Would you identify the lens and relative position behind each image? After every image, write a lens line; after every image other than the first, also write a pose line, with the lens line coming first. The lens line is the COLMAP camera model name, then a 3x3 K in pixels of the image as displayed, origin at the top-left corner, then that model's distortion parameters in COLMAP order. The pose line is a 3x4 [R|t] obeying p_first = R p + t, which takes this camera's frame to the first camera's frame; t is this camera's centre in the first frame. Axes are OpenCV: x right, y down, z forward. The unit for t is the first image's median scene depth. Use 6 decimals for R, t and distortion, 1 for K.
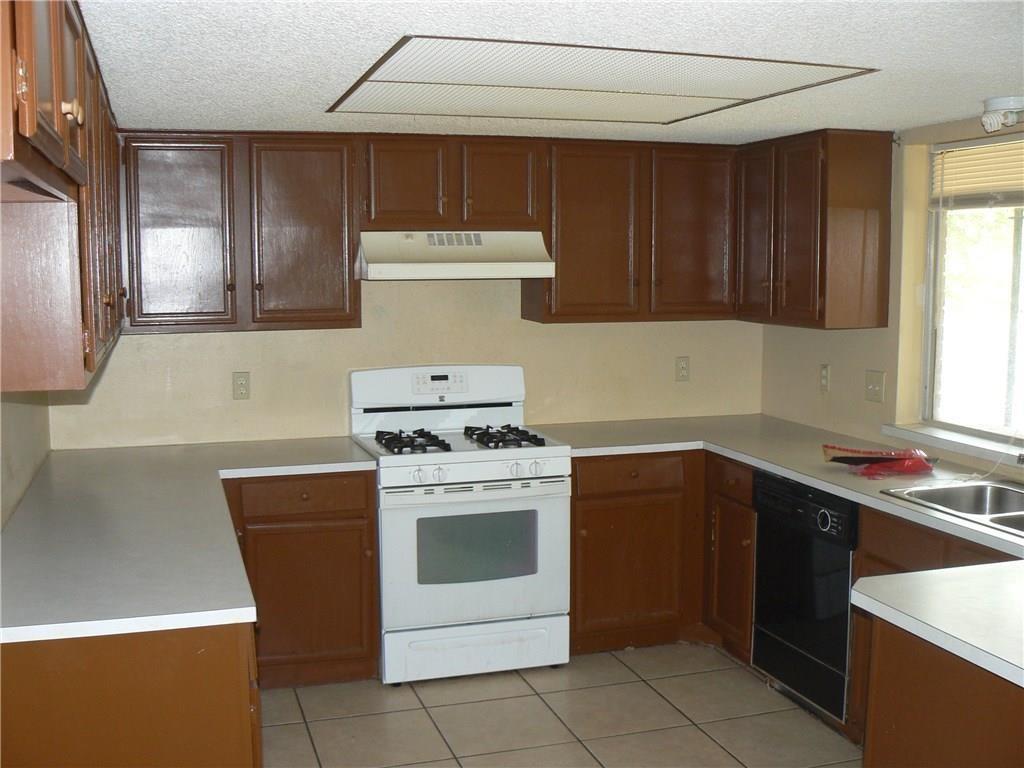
lens RADIAL K [[1096.2, 0, 504.5], [0, 1096.2, 388.4], [0, 0, 1]] dist [-0.190675, 0.205681]
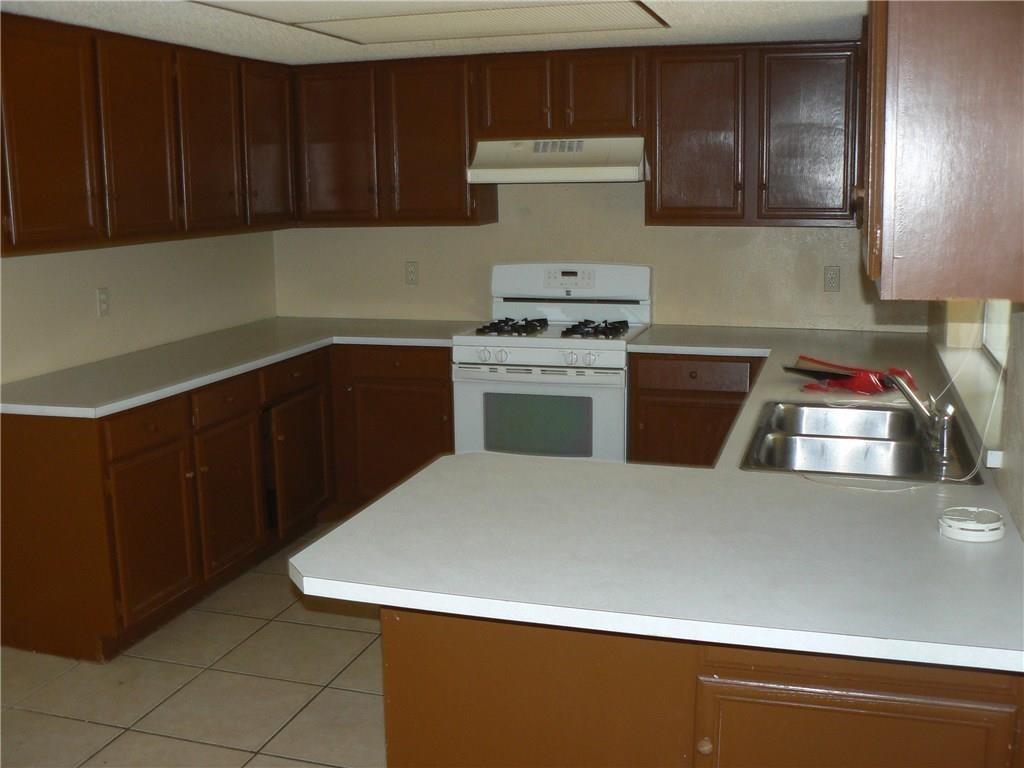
lens RADIAL K [[1093.4, 0, 501.1], [0, 1093.4, 393.8], [0, 0, 1]] dist [-0.189312, 0.178906]
pose [[0.818708, 0.101384, -0.565189, 0.567318], [-0.053092, 0.993439, 0.101297, 0.003163], [0.571751, -0.052926, 0.818718, 0.068248]]
